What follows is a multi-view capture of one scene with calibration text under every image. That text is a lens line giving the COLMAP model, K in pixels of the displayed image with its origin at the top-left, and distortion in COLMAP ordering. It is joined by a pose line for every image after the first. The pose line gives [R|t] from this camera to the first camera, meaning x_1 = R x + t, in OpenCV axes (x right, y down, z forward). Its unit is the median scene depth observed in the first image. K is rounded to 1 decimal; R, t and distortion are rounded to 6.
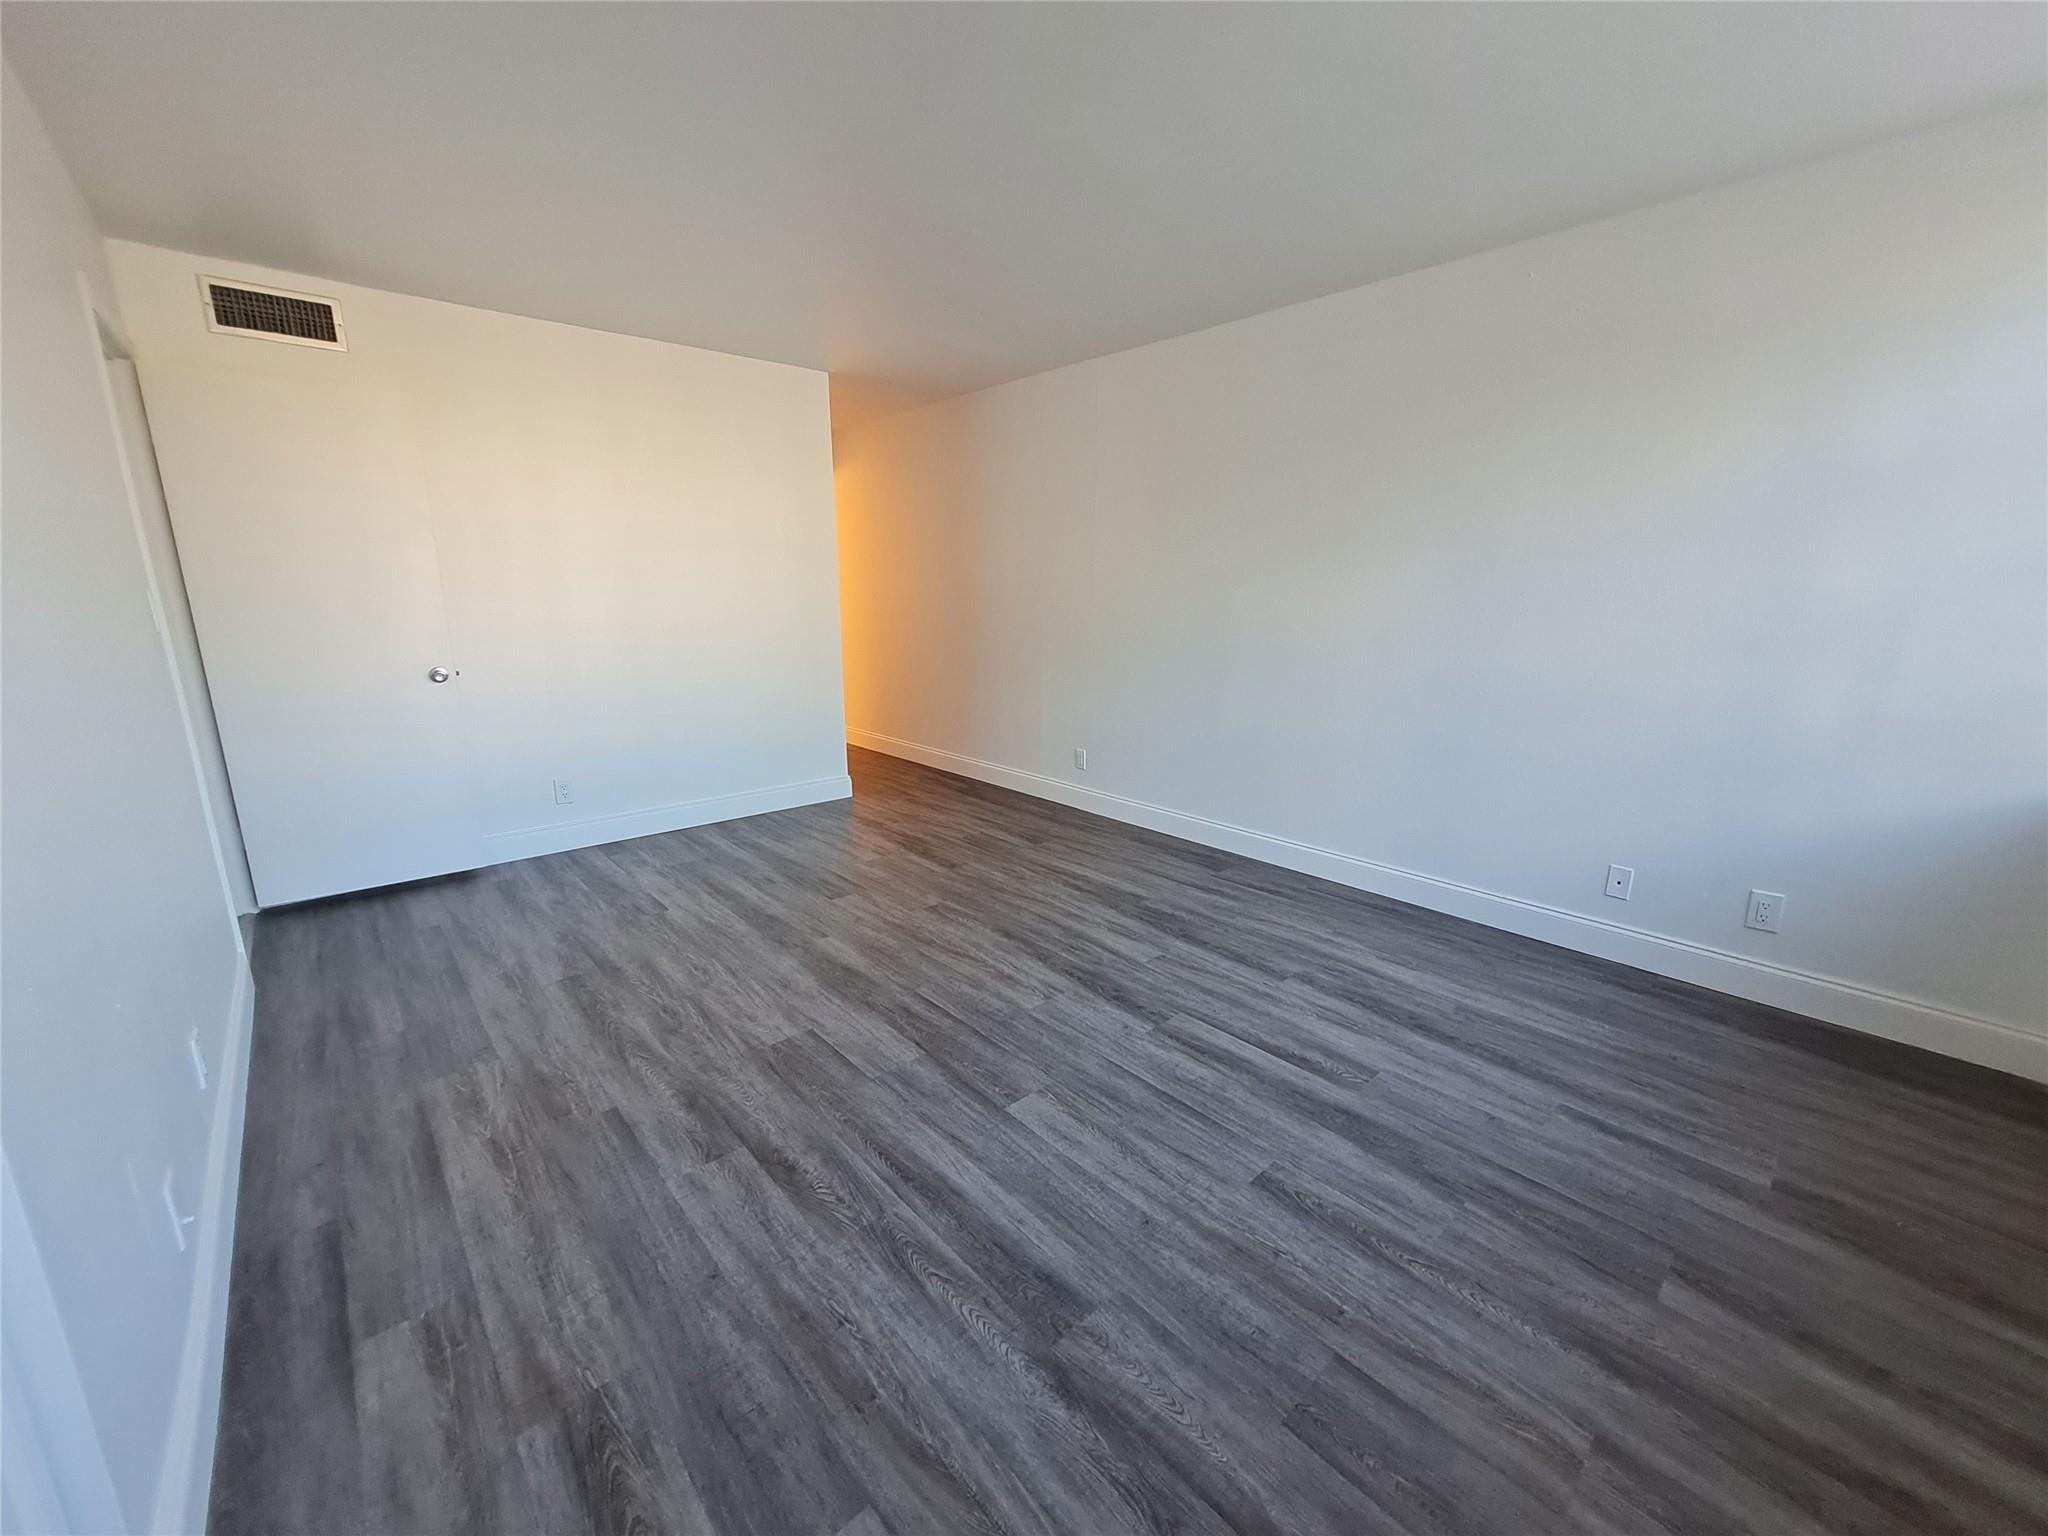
lens RADIAL K [[801.3, 0, 1023.6], [0, 801.3, 773.2], [0, 0, 1]] dist [0.002596, 0.000295]
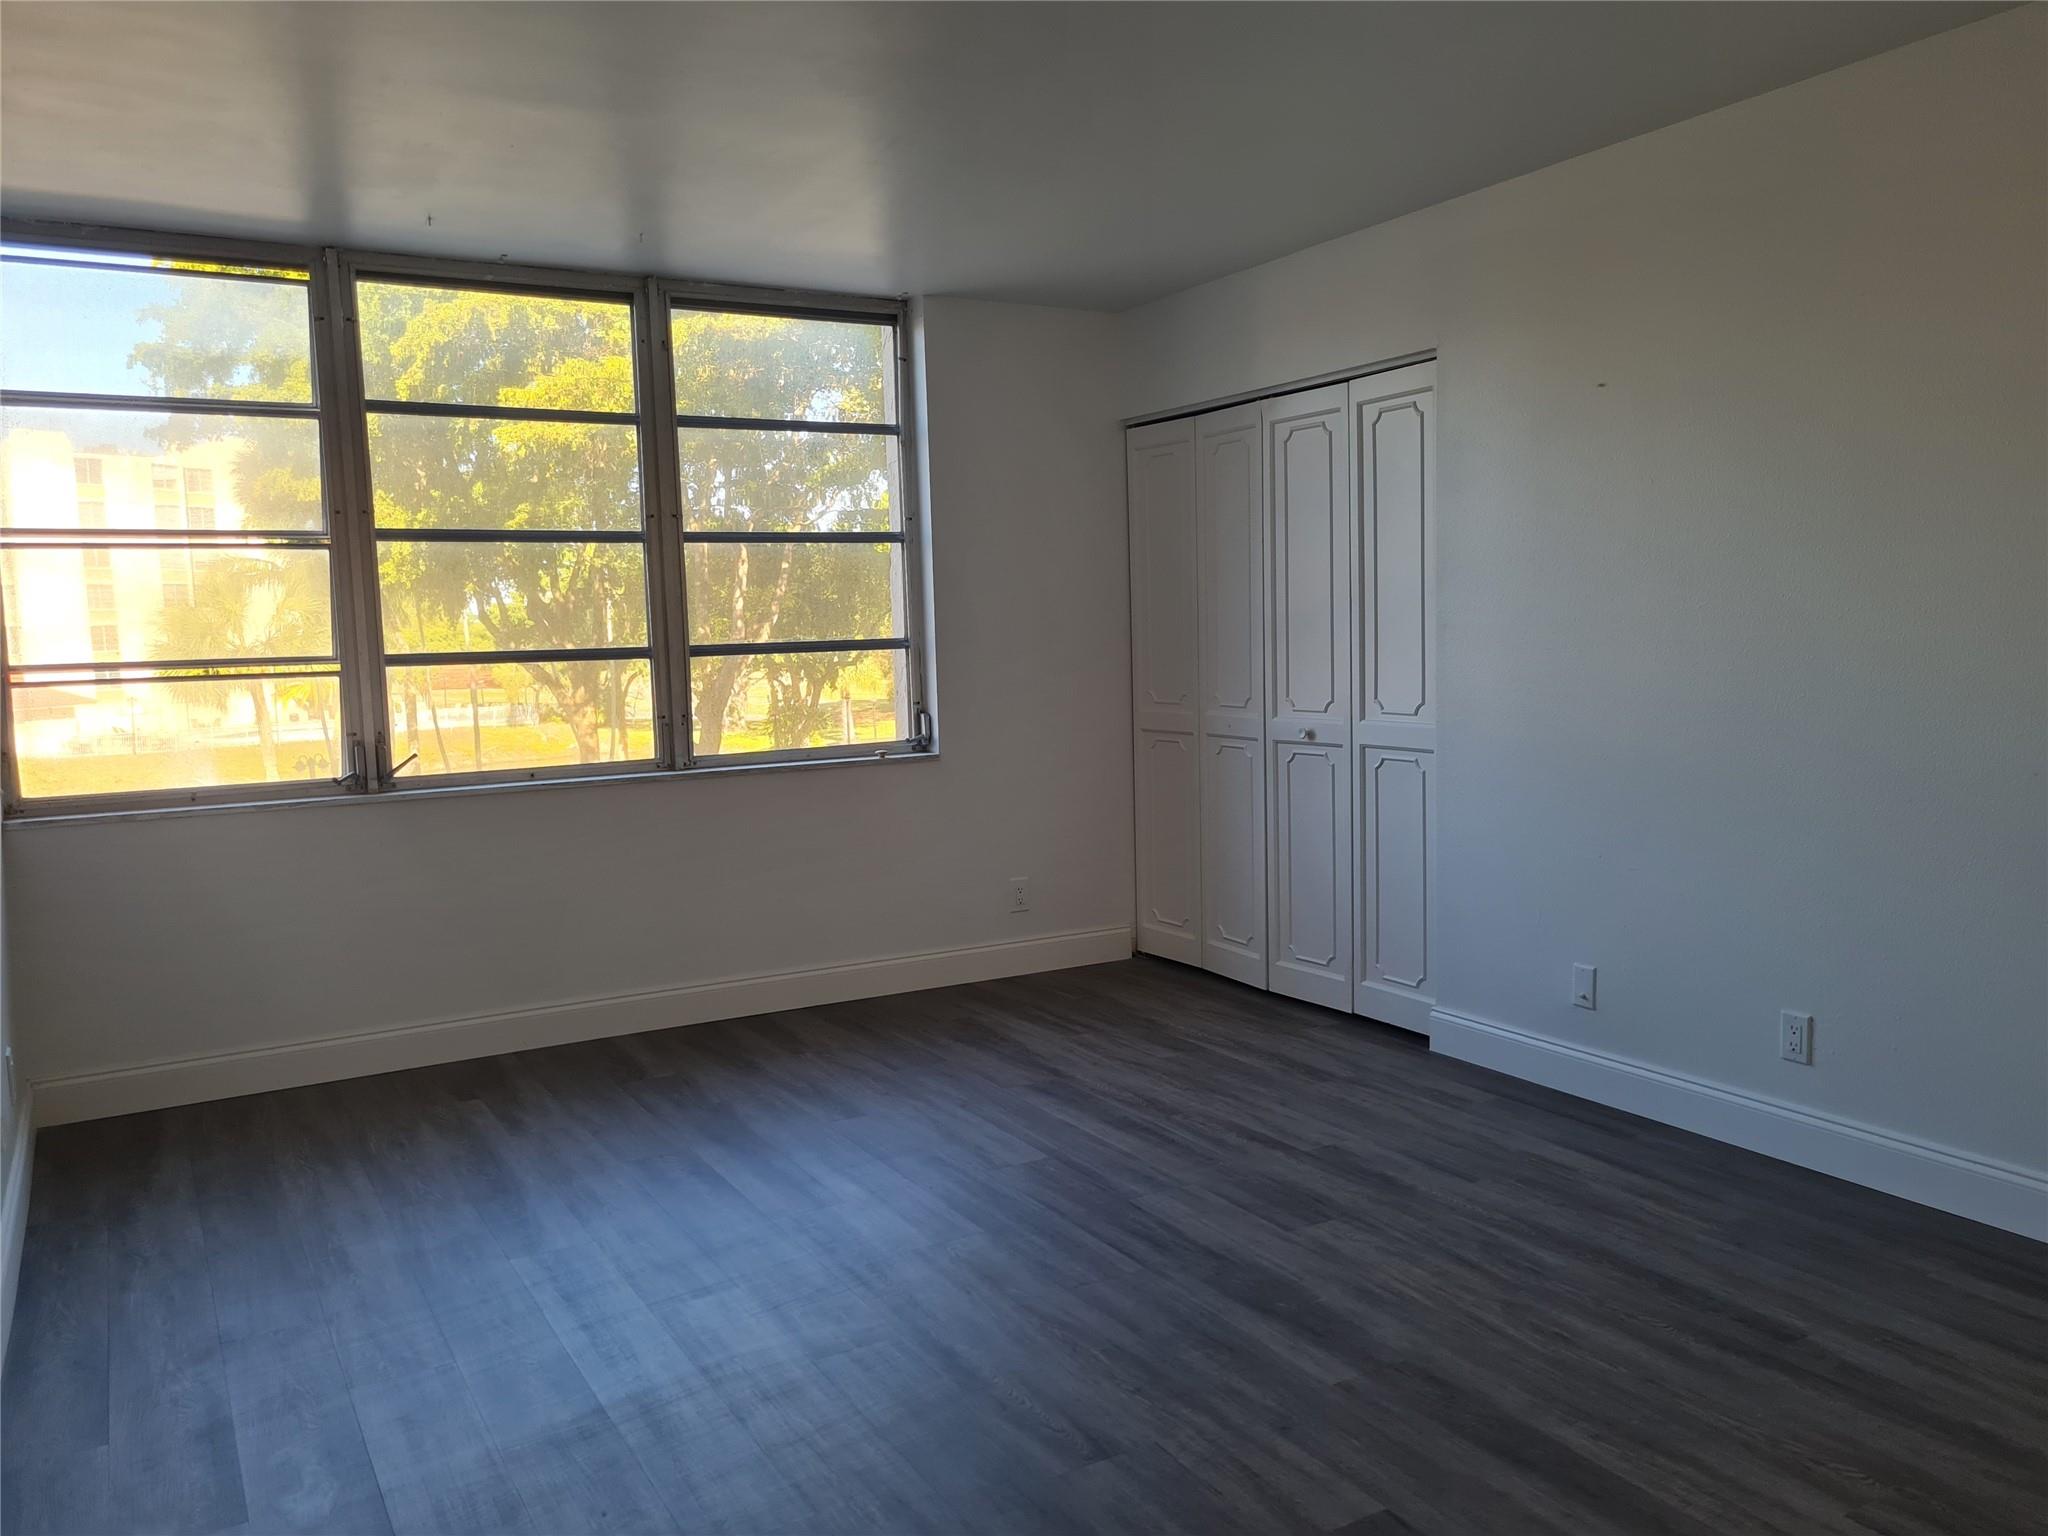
lens RADIAL K [[1536.2, 0, 1006.9], [0, 1536.2, 786.8], [0, 0, 1]] dist [0.039796, -0.027637]
pose [[-0.977482, 0.001559, 0.211012, -0.319108], [0.071749, 0.942851, 0.325399, -0.531984], [-0.198445, 0.333212, -0.921732, 2.239019]]
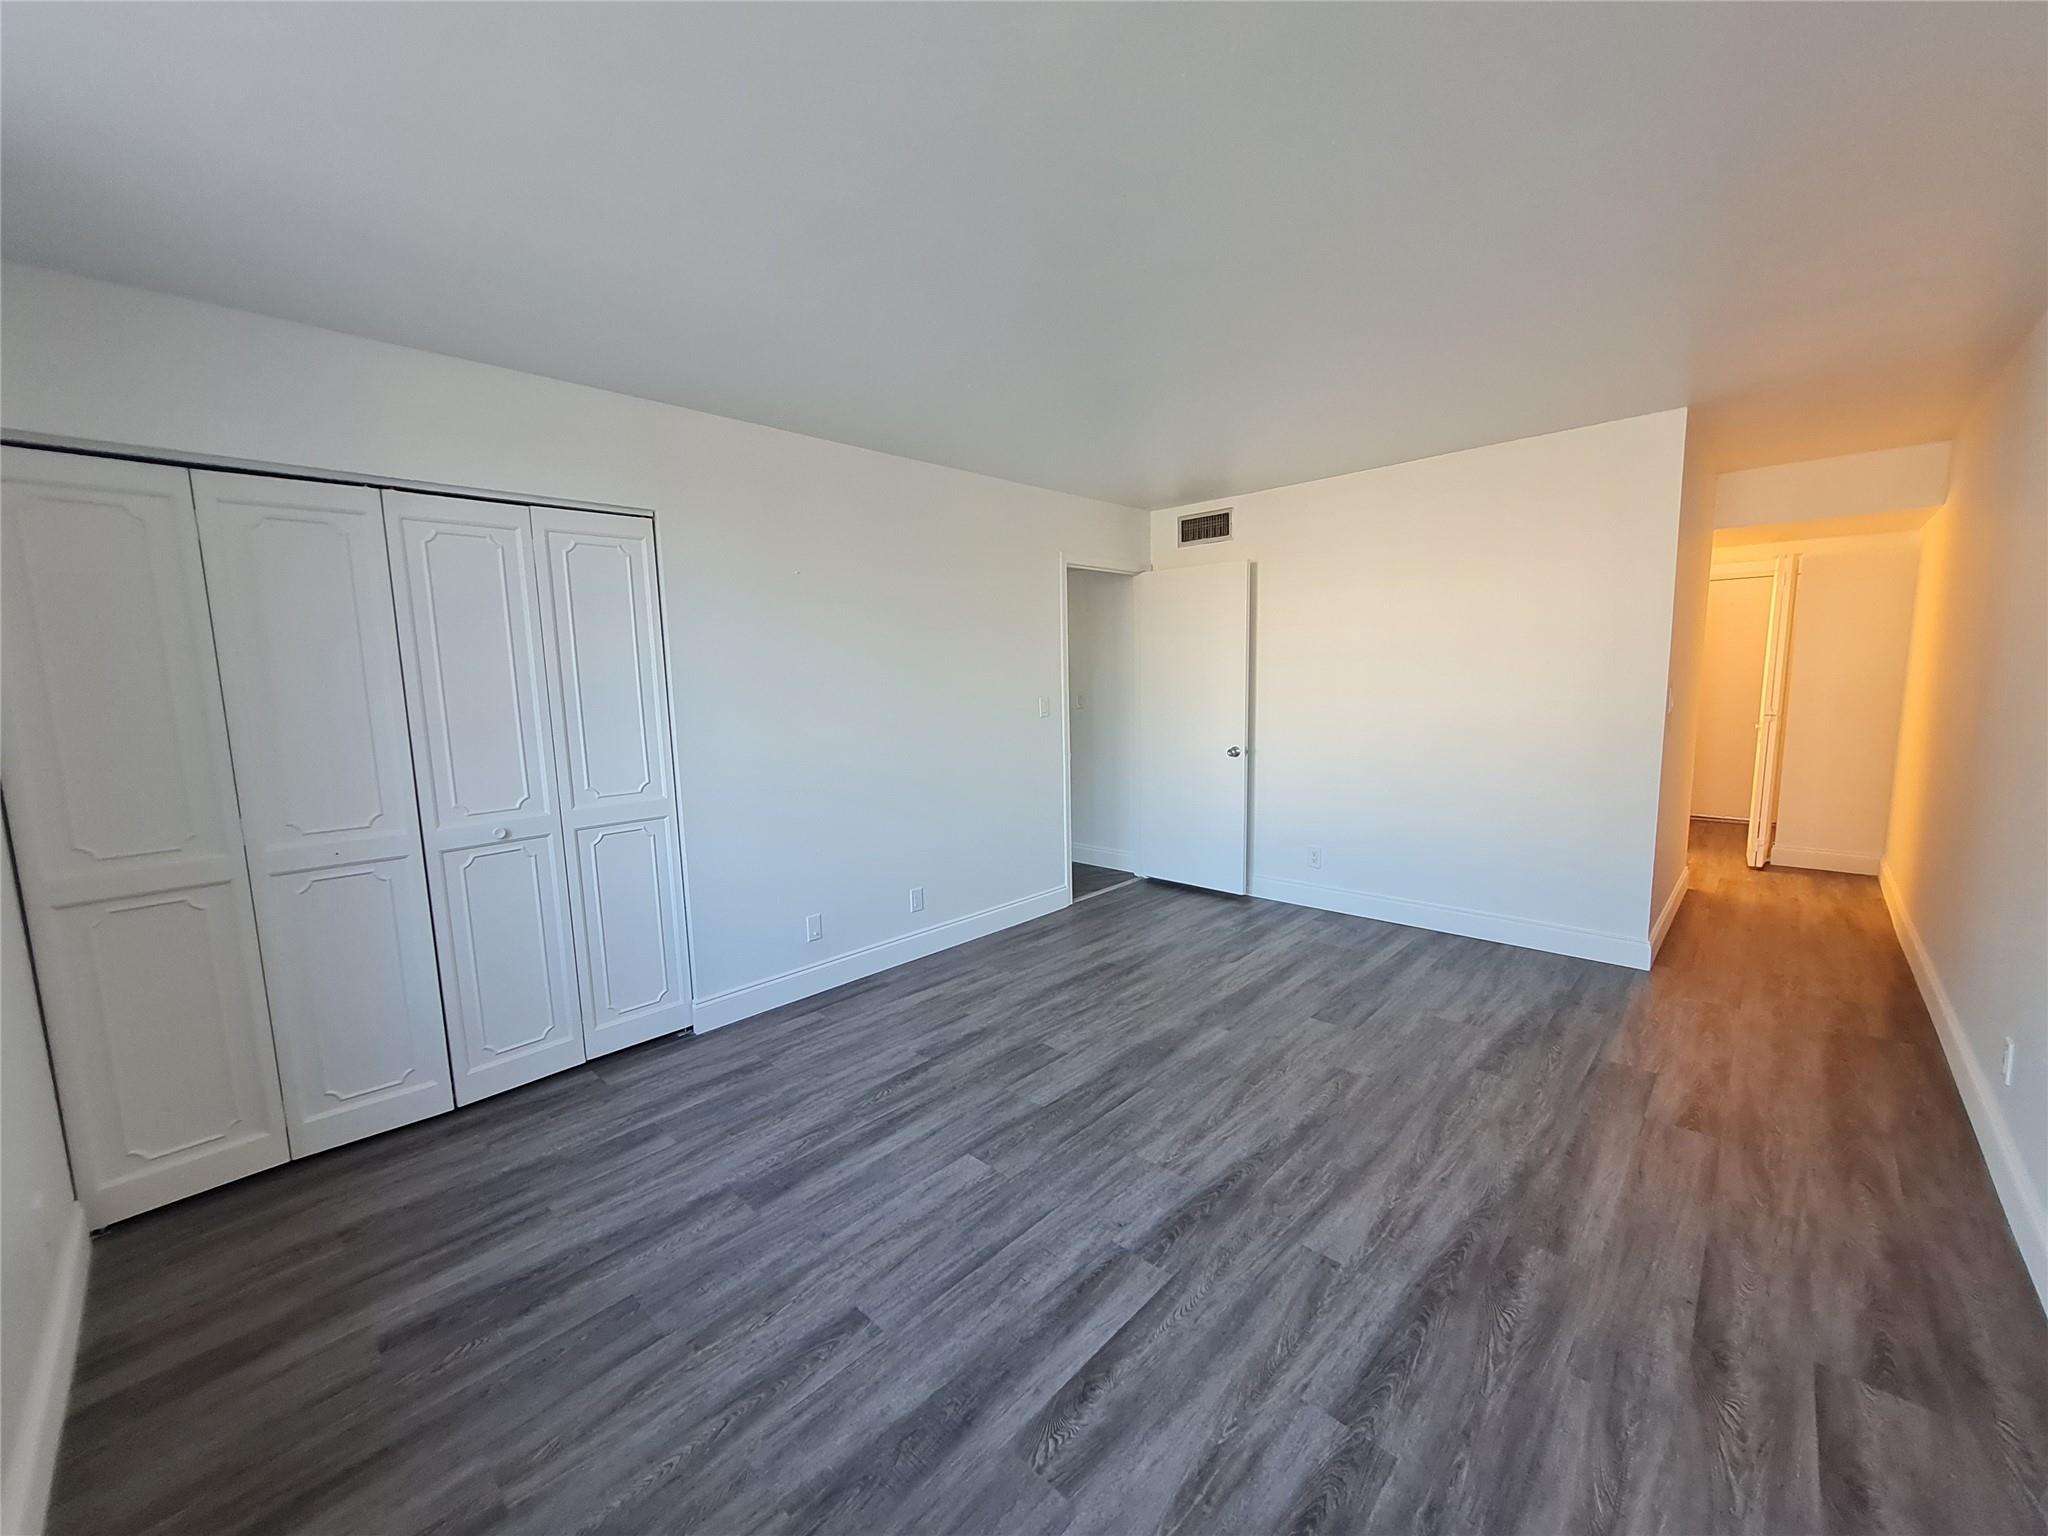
lens RADIAL K [[801.3, 0, 1029.4], [0, 801.3, 769.6], [0, 0, 1]] dist [0.002596, 0.000295]
pose [[0.081676, 0.114798, -0.990025, 0.938951], [-0.201189, 0.974794, 0.096434, -0.226140], [0.976141, 0.191306, 0.102713, 0.747604]]
